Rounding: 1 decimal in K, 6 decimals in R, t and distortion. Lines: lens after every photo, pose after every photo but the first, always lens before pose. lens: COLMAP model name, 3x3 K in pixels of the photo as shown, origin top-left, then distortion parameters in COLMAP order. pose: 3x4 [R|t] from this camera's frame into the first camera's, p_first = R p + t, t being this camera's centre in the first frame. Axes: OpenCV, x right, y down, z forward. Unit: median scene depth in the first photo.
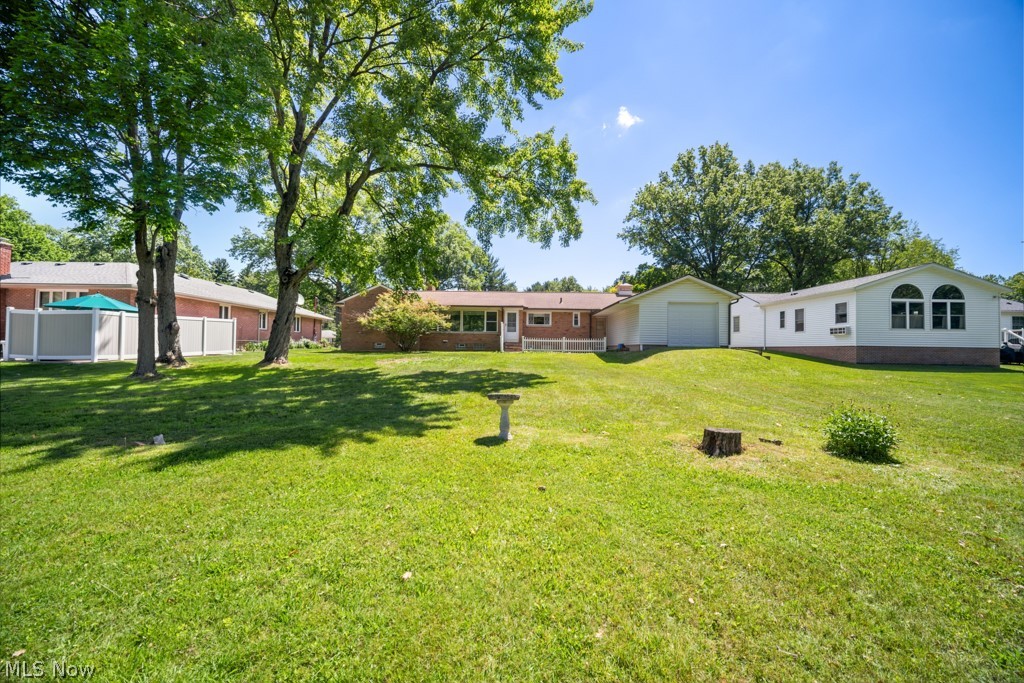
lens RADIAL K [[399.4, 0, 512.0], [0, 399.4, 341.5], [0, 0, 1]] dist [0.000977, 0.000025]
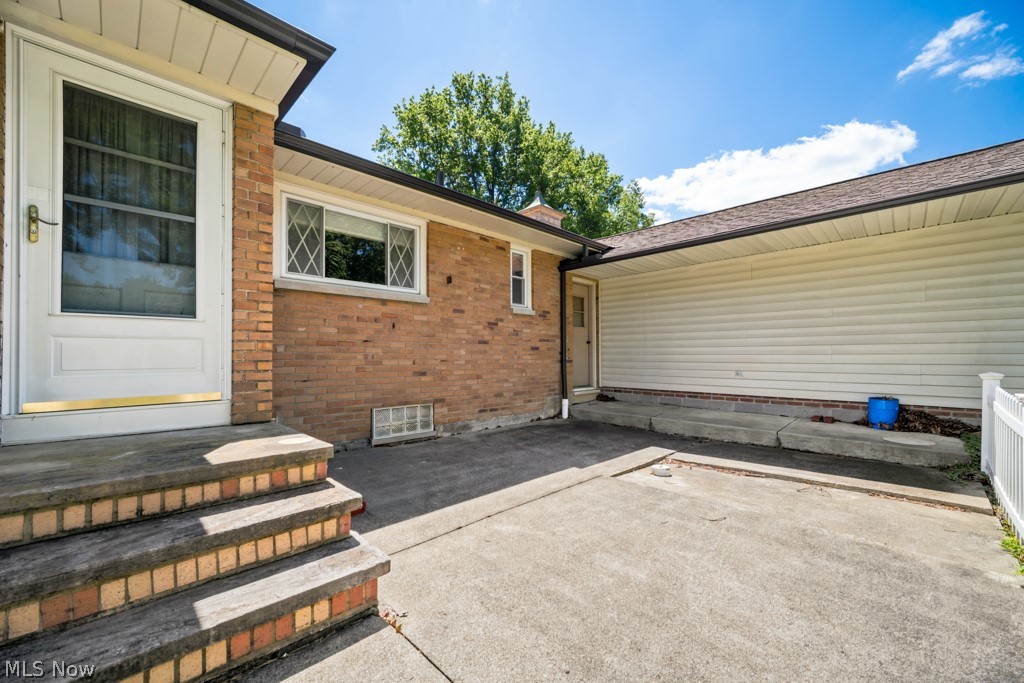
lens RADIAL K [[409.8, 0, 512.0], [0, 409.8, 356.6], [0, 0, 1]] dist [-0.001523, -0.000066]
pose [[0.702205, -0.015885, 0.711798, -0.007215], [0.009264, 0.999870, 0.013174, -0.014410], [-0.711915, -0.002657, 0.702261, 0.841988]]
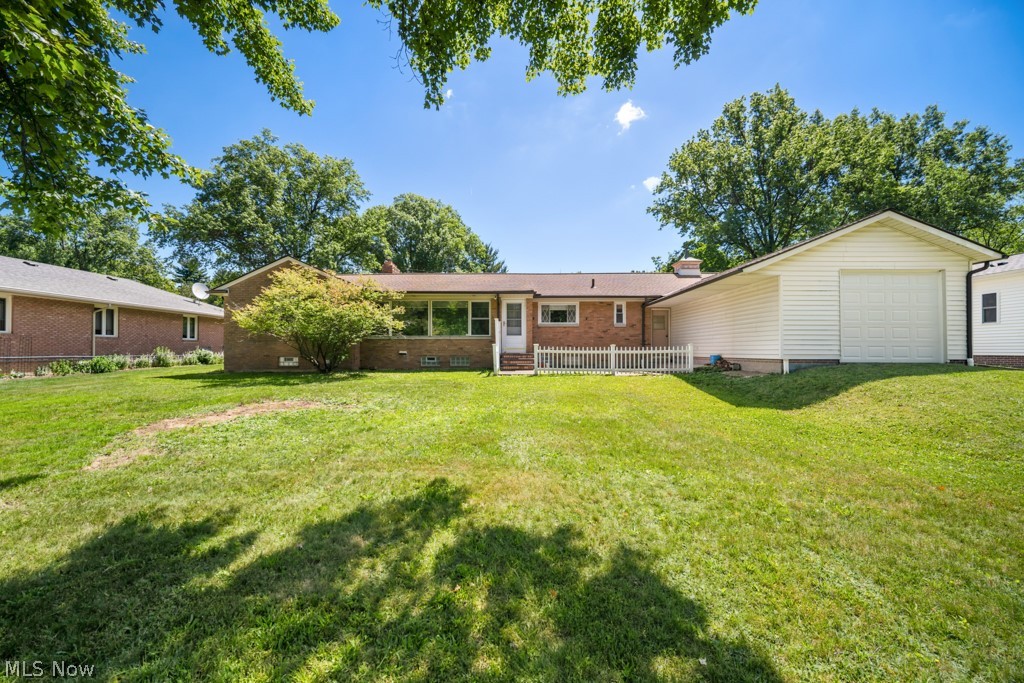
lens RADIAL K [[399.4, 0, 512.0], [0, 399.4, 341.5], [0, 0, 1]] dist [0.000977, 0.000025]
pose [[0.999874, -0.013825, -0.007770, 0.000431], [0.013787, 0.999893, -0.004860, -0.011796], [0.007836, 0.004753, 0.999958, 0.389717]]
